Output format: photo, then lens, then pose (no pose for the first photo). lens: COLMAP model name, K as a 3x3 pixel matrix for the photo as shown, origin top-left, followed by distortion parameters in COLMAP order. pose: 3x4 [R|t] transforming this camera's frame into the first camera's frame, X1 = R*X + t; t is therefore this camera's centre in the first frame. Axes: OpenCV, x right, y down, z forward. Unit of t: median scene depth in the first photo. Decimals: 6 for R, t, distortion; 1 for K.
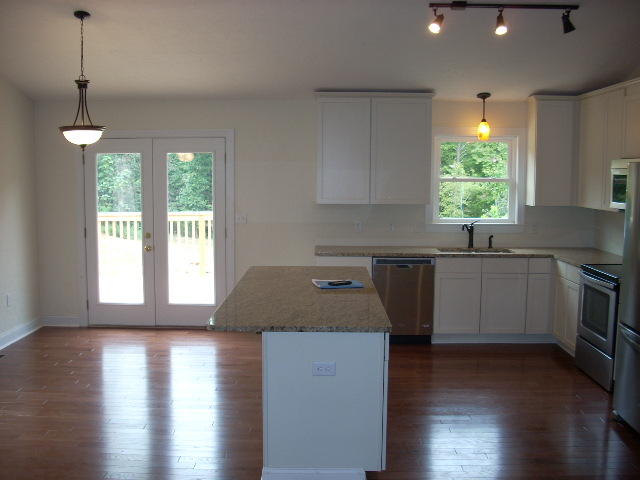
lens RADIAL K [[682.5, 0, 320.0], [0, 682.5, 240.0], [0, 0, 1]] dist [-0.134678, 0.026984]
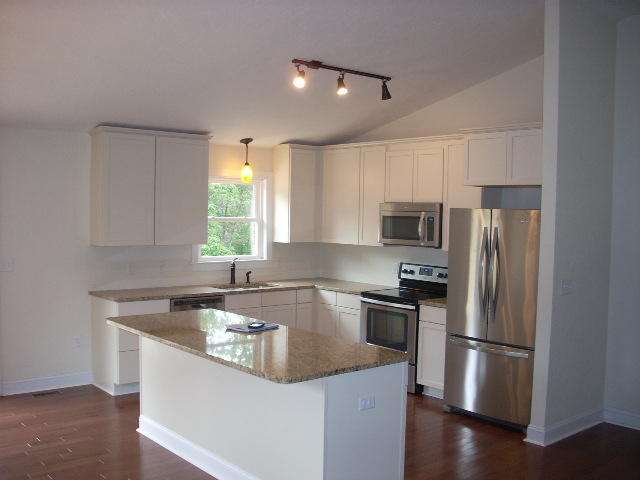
lens RADIAL K [[682.5, 0, 320.0], [0, 682.5, 240.0], [0, 0, 1]] dist [-0.134678, 0.026984]
pose [[0.749340, -0.018443, 0.661929, -0.391617], [0.049630, 0.998365, -0.028367, -0.020923], [-0.660323, 0.054108, 0.749030, 0.123132]]
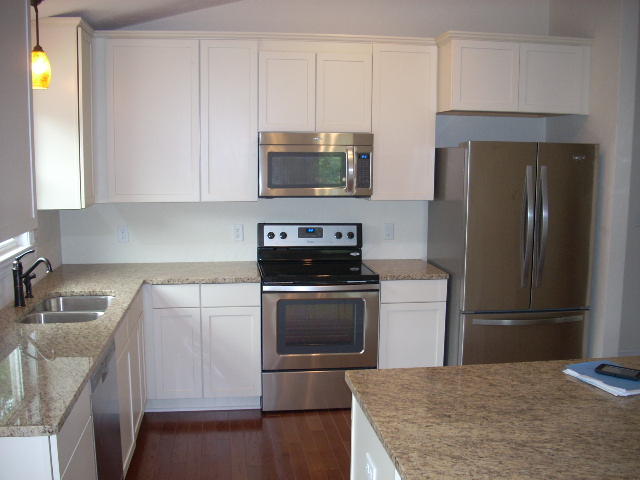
lens RADIAL K [[682.5, 0, 320.0], [0, 682.5, 240.0], [0, 0, 1]] dist [-0.134678, 0.026984]
pose [[-0.153956, -0.135831, 0.978697, -0.291488], [0.088353, 0.984646, 0.150556, -0.093884], [-0.984120, 0.109650, -0.139591, 0.889605]]
